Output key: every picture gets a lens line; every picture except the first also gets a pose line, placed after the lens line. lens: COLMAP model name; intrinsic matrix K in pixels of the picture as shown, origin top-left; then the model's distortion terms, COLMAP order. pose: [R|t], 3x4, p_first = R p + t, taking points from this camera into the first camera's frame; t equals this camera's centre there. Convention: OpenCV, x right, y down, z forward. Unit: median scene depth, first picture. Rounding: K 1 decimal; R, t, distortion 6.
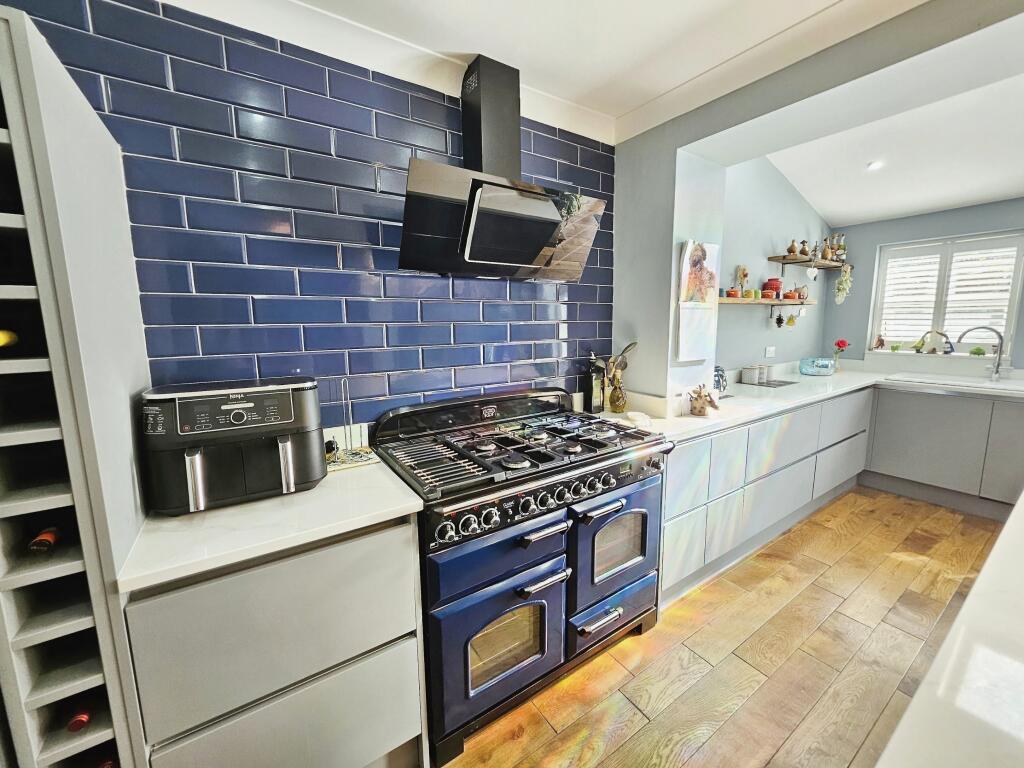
lens RADIAL K [[420.5, 0, 523.3], [0, 420.5, 378.8], [0, 0, 1]] dist [-0.006693, 0.000731]
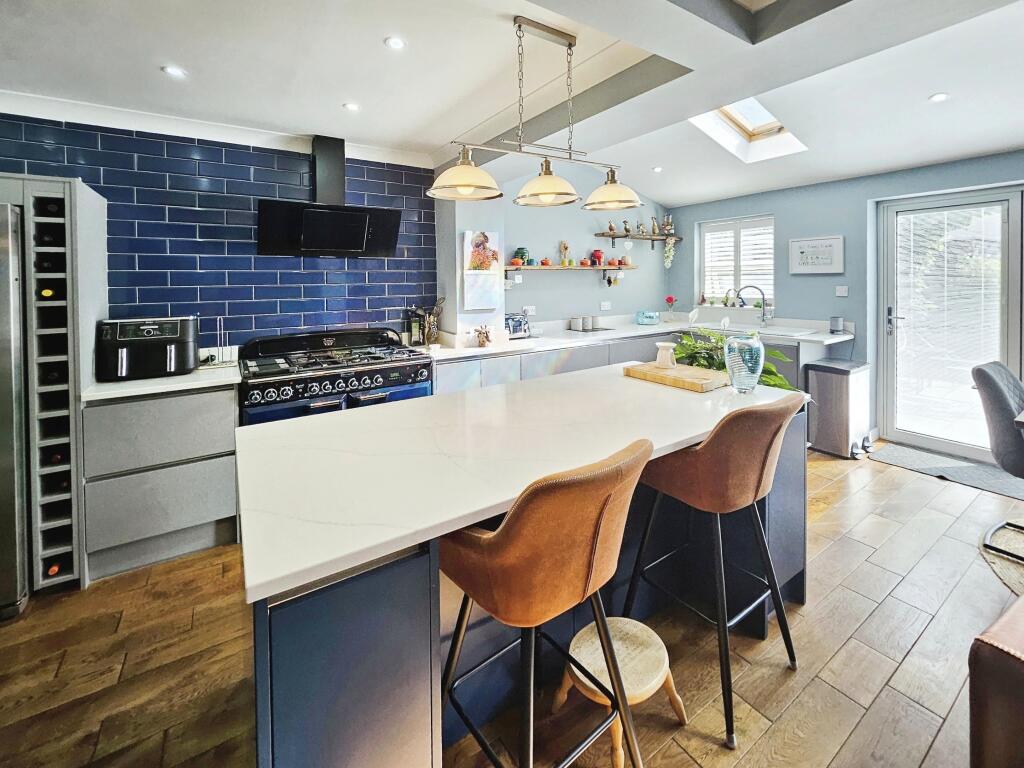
lens RADIAL K [[441.7, 0, 515.9], [0, 441.7, 282.8], [0, 0, 1]] dist [-0.002331, -0.001786]
pose [[0.999973, -0.000902, -0.007321, 0.700070], [-0.000040, 0.991814, -0.127688, 0.079231], [0.007376, 0.127685, 0.991787, -0.711158]]
